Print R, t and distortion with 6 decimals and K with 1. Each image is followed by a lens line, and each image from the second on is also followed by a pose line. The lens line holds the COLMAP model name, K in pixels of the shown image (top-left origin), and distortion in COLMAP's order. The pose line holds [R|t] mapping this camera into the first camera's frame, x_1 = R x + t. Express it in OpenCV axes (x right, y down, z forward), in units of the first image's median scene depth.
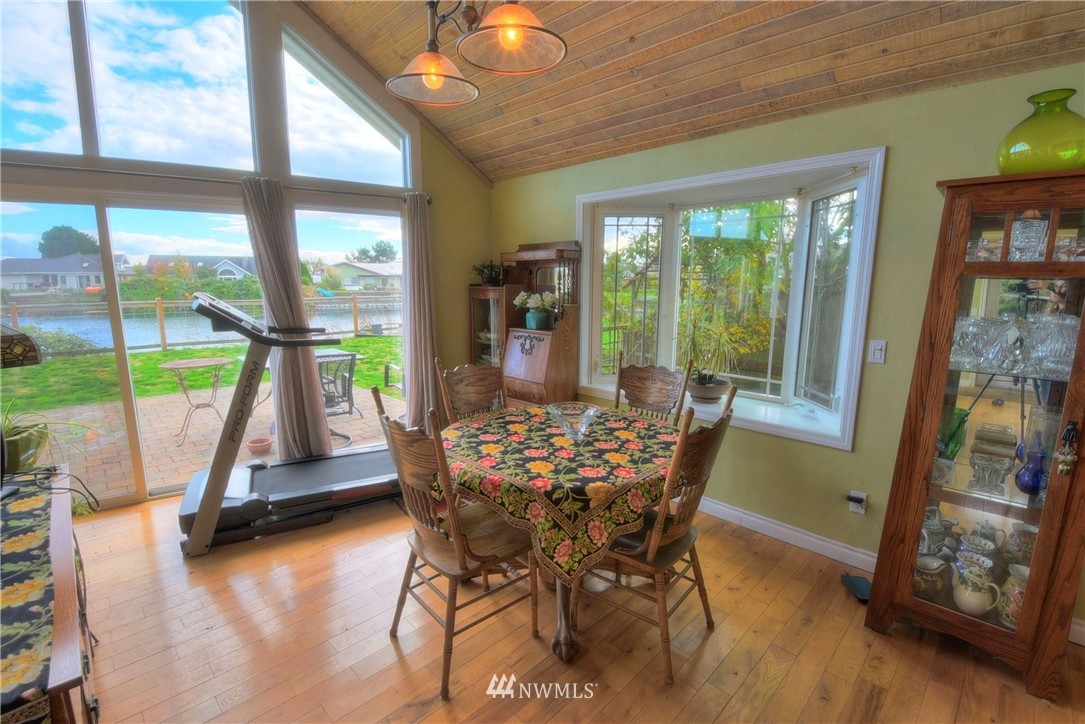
lens RADIAL K [[494.6, 0, 546.6], [0, 494.6, 363.4], [0, 0, 1]] dist [-0.000618, -0.013473]
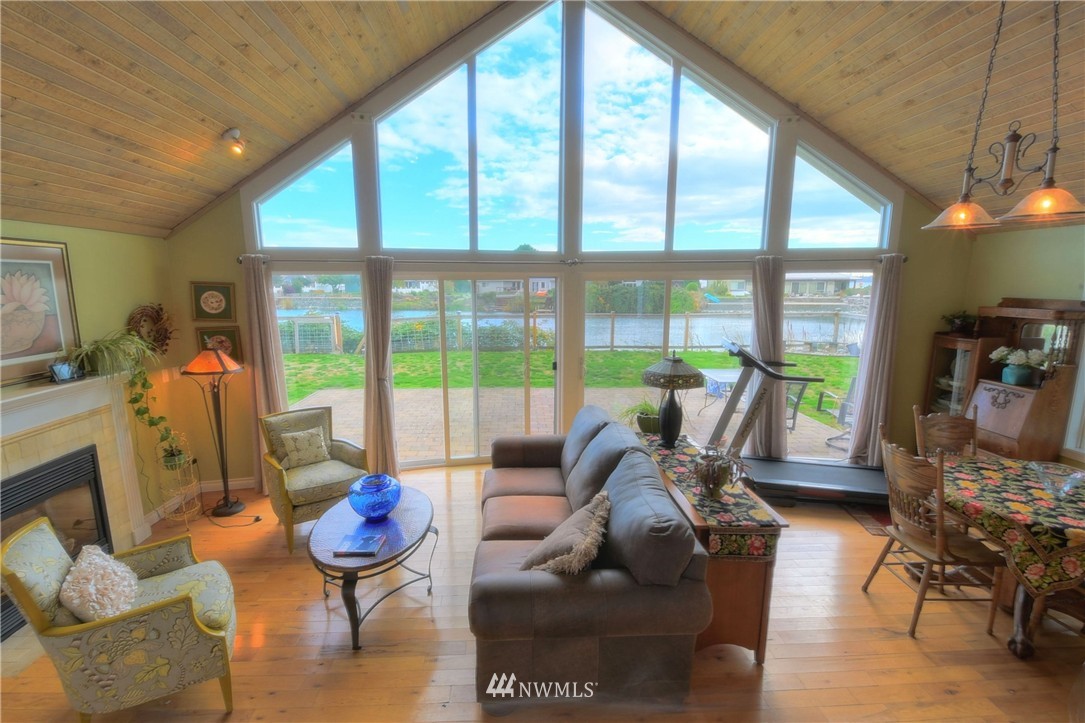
lens RADIAL K [[508.4, 0, 527.0], [0, 508.4, 376.3], [0, 0, 1]] dist [-0.000107, -0.010495]
pose [[0.728006, 0.118863, -0.675188, -0.076926], [-0.109643, 0.992365, 0.056479, -0.049255], [0.676747, 0.032913, 0.735480, -0.643134]]
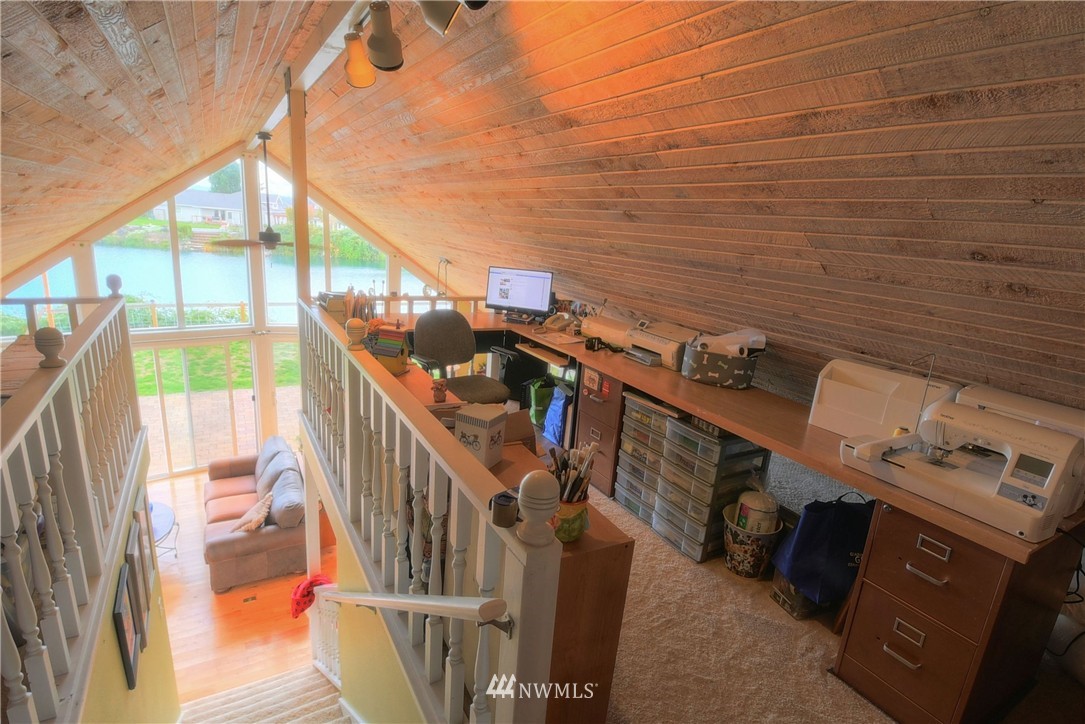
lens RADIAL K [[508.4, 0, 527.0], [0, 508.4, 376.8], [0, 0, 1]] dist [-0.000107, -0.010495]
pose [[0.966466, 0.130232, -0.221323, 0.845076], [-0.112193, 0.989394, 0.092263, -0.586503], [0.230991, -0.064338, 0.970826, -1.611099]]
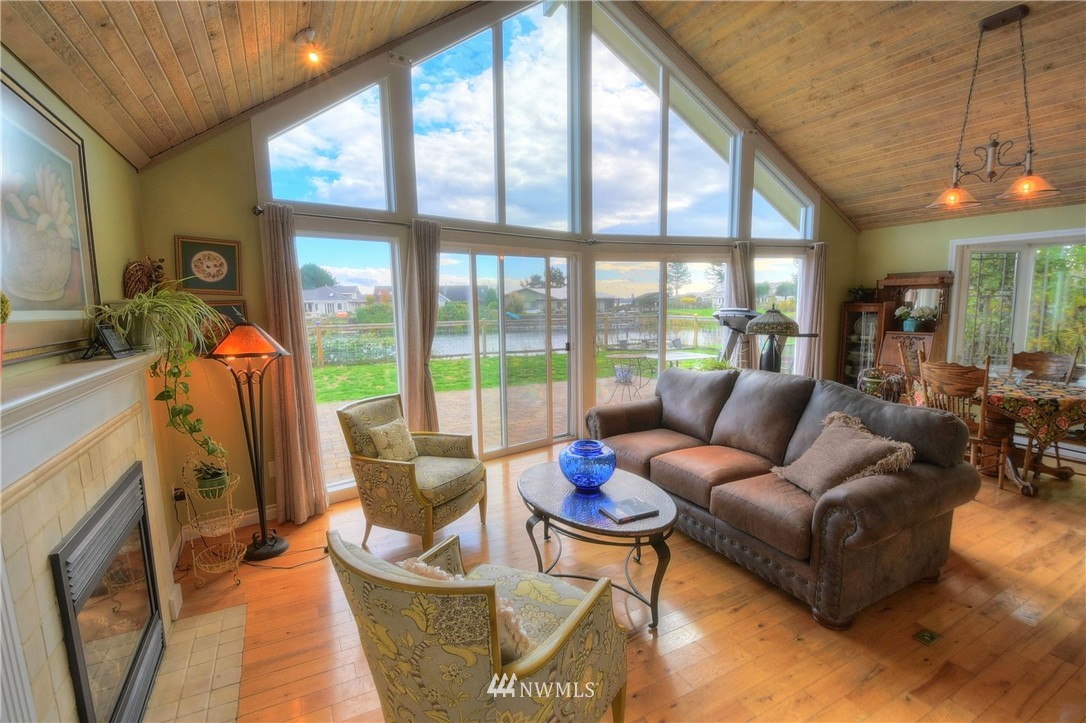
lens RADIAL K [[495.9, 0, 554.1], [0, 495.9, 368.8], [0, 0, 1]] dist [0.000719, -0.013778]
pose [[0.955261, 0.022221, -0.294929, -0.852128], [-0.032366, 0.999039, -0.029563, 0.166243], [0.293989, 0.037786, 0.955062, -0.990236]]
